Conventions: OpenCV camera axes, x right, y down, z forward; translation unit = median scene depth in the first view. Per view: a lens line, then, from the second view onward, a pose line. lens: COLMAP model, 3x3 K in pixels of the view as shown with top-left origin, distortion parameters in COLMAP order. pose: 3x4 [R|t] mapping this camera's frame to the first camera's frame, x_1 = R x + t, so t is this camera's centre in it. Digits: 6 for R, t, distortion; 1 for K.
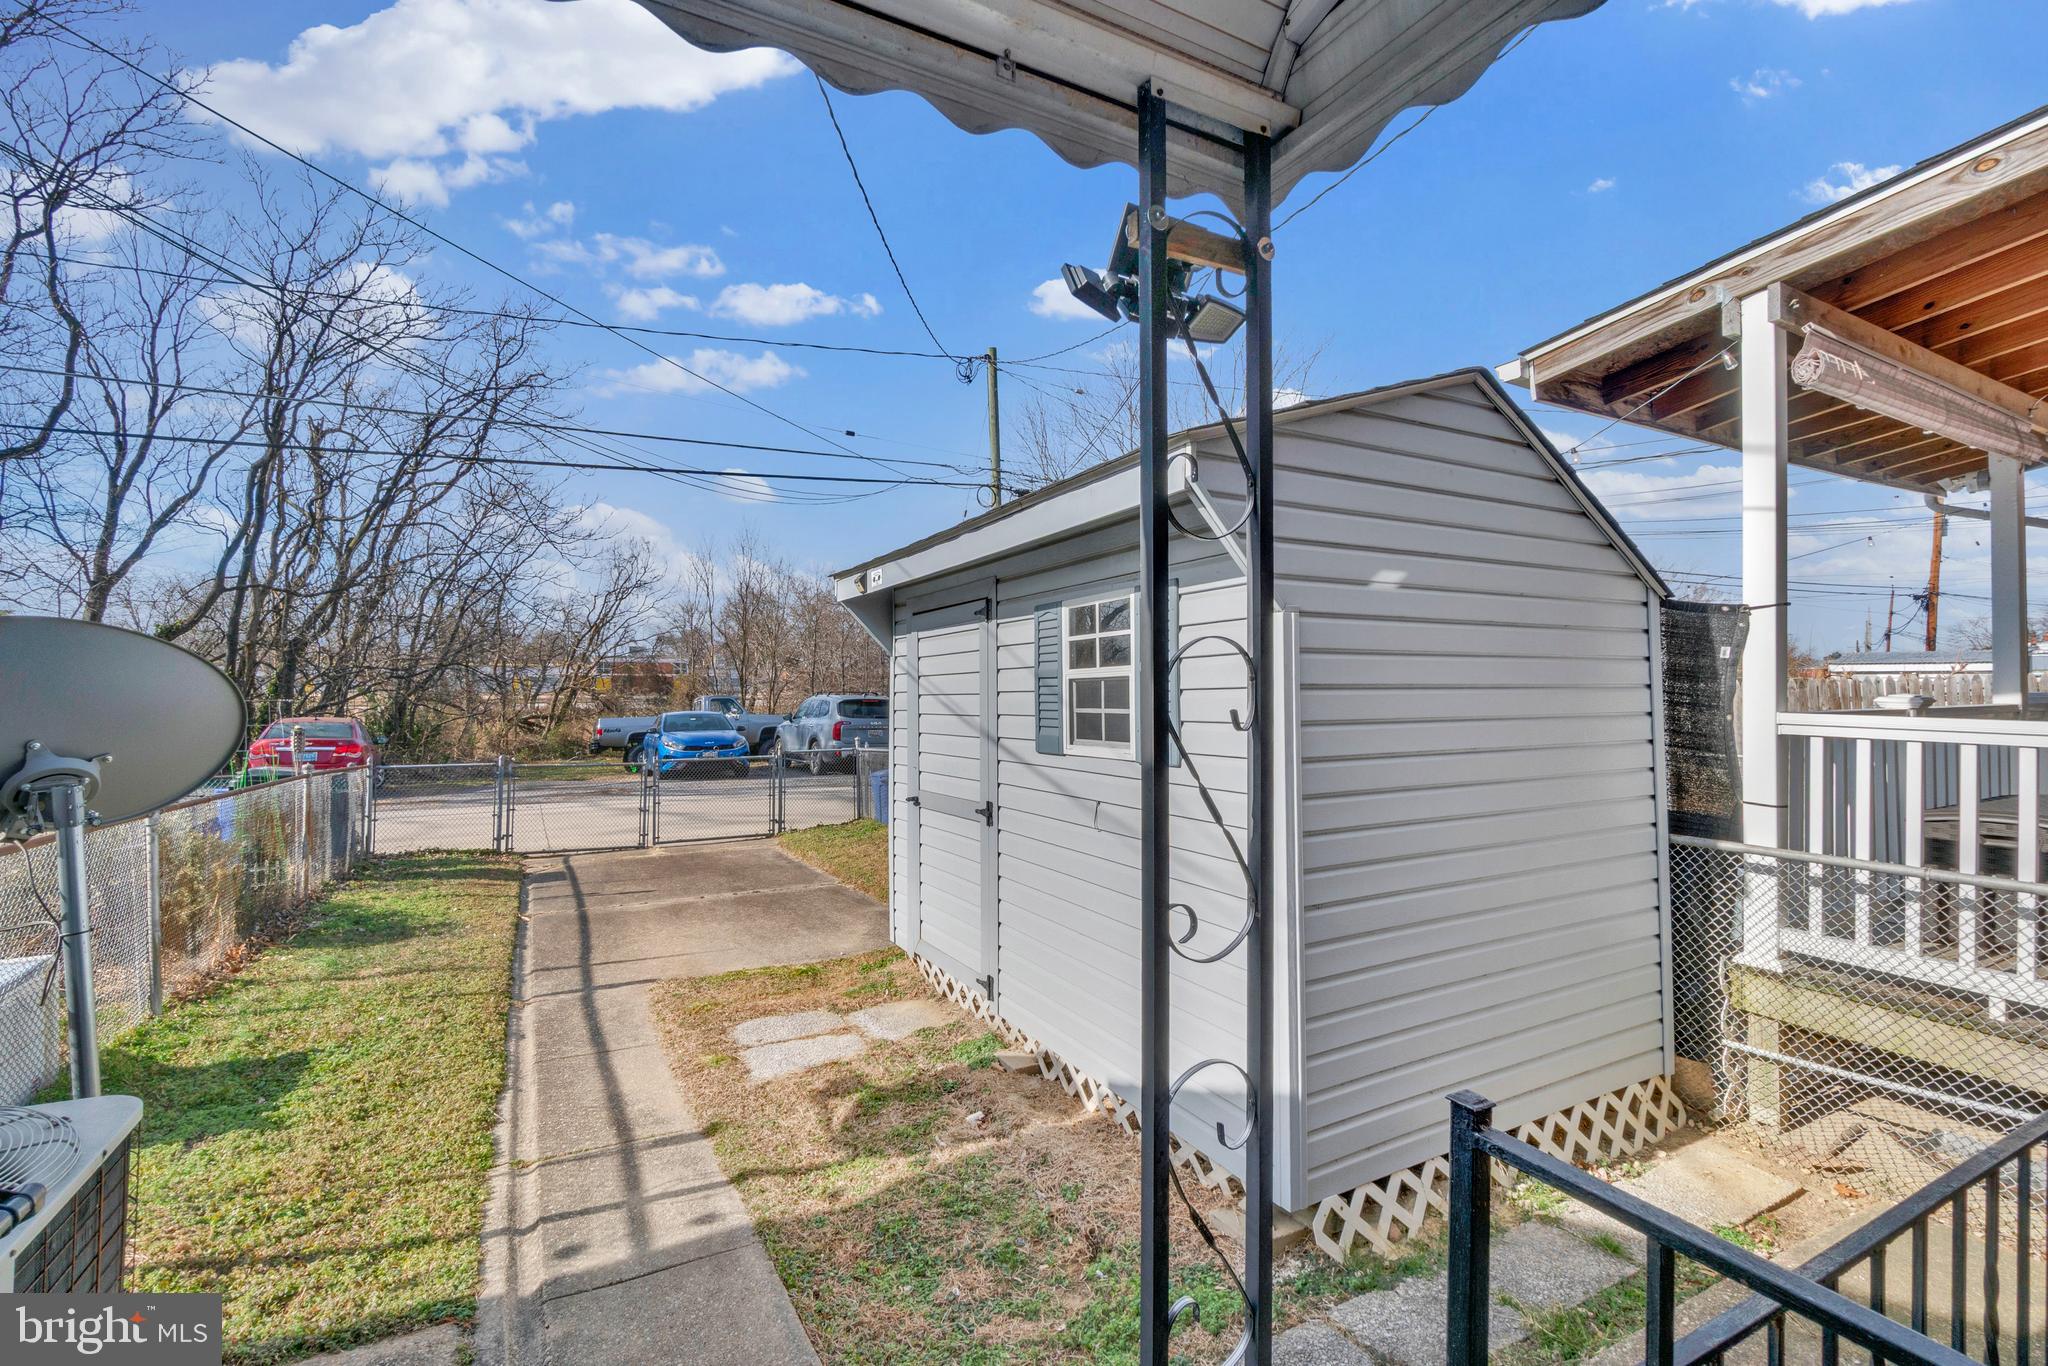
lens RADIAL K [[889.8, 0, 1012.3], [0, 889.8, 684.9], [0, 0, 1]] dist [-0.005103, 0.000531]
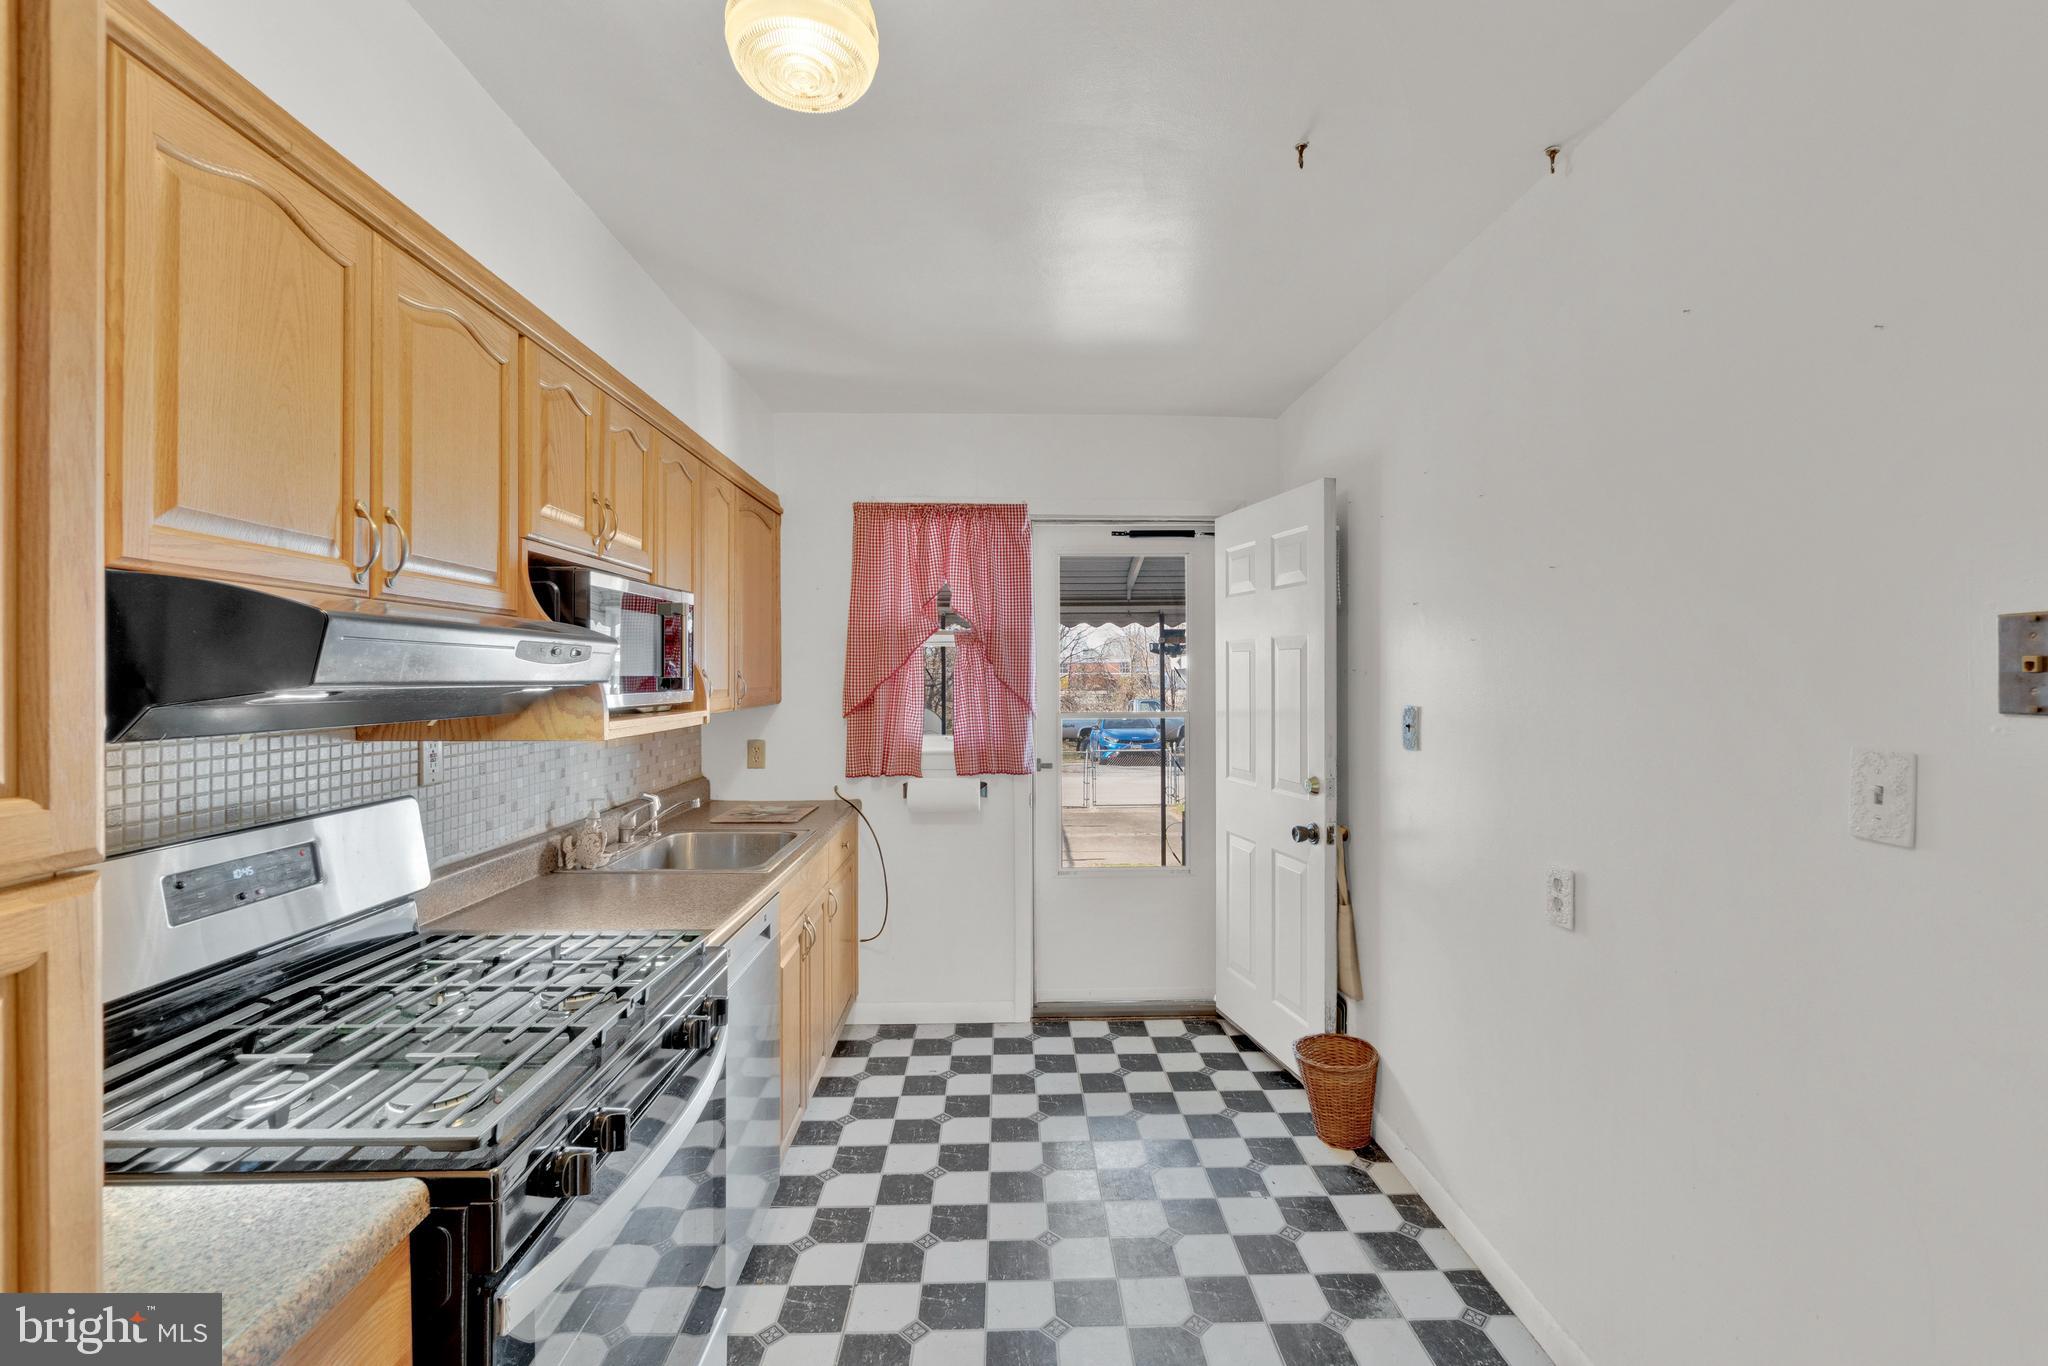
lens RADIAL K [[889.8, 0, 1025.9], [0, 889.8, 673.6], [0, 0, 1]] dist [-0.005103, 0.000531]
pose [[0.890995, -0.017216, -0.453687, 0.380705], [0.014709, 0.999851, -0.009056, -0.066451], [0.453775, 0.001396, 0.891115, -0.813946]]
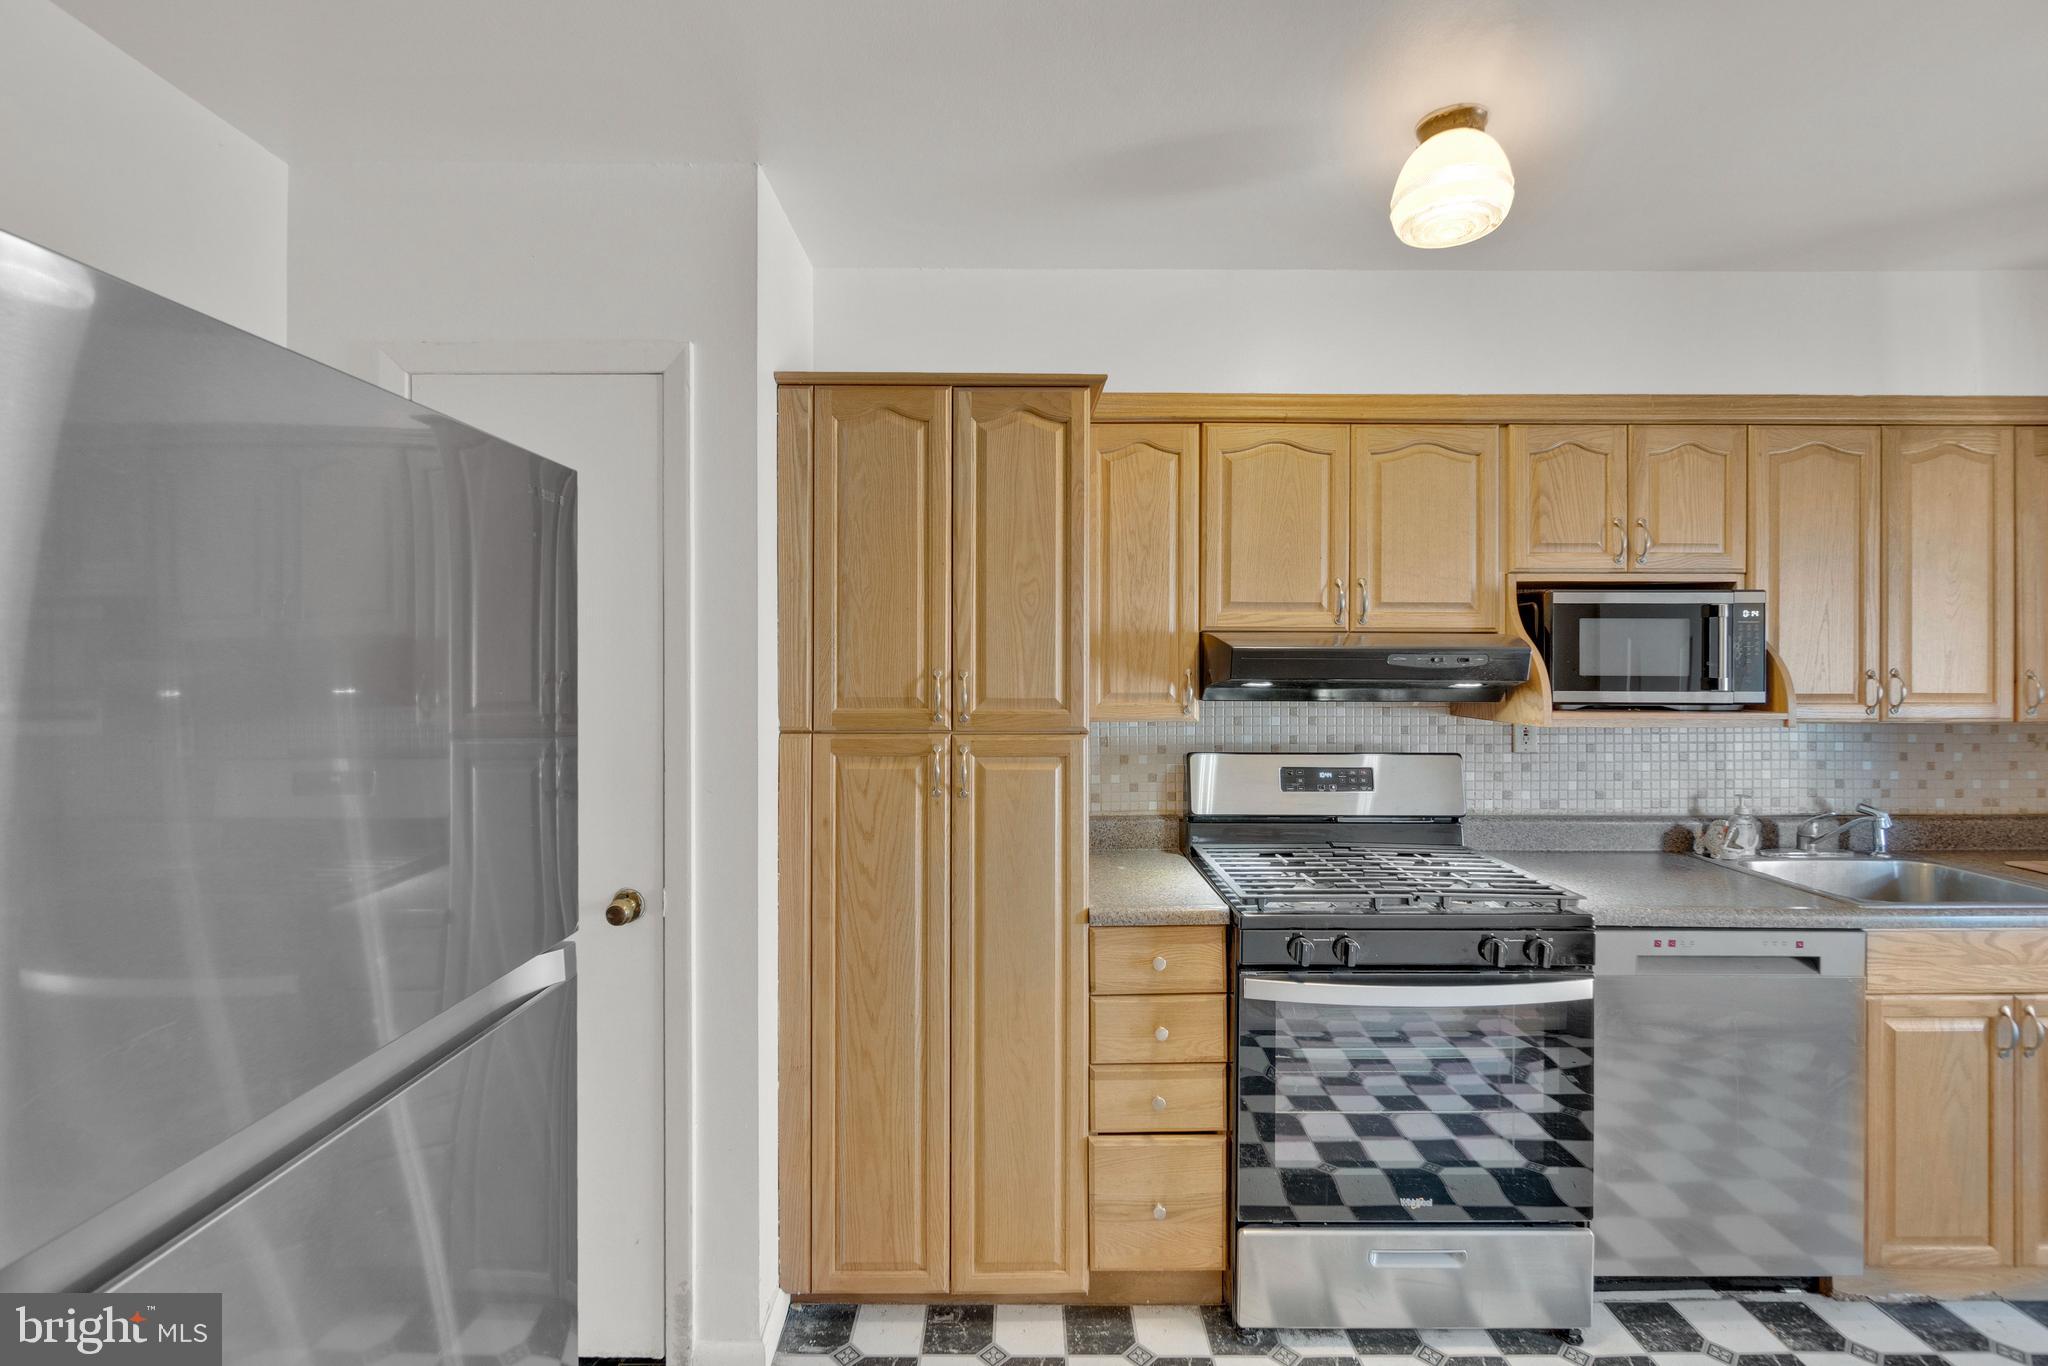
lens RADIAL K [[889.8, 0, 1020.4], [0, 889.8, 657.3], [0, 0, 1]] dist [-0.005103, 0.000531]
pose [[-0.480653, -0.018682, -0.876712, 0.585323], [-0.009682, 0.999825, -0.015997, -0.070937], [0.876858, 0.000800, -0.480749, -0.594781]]
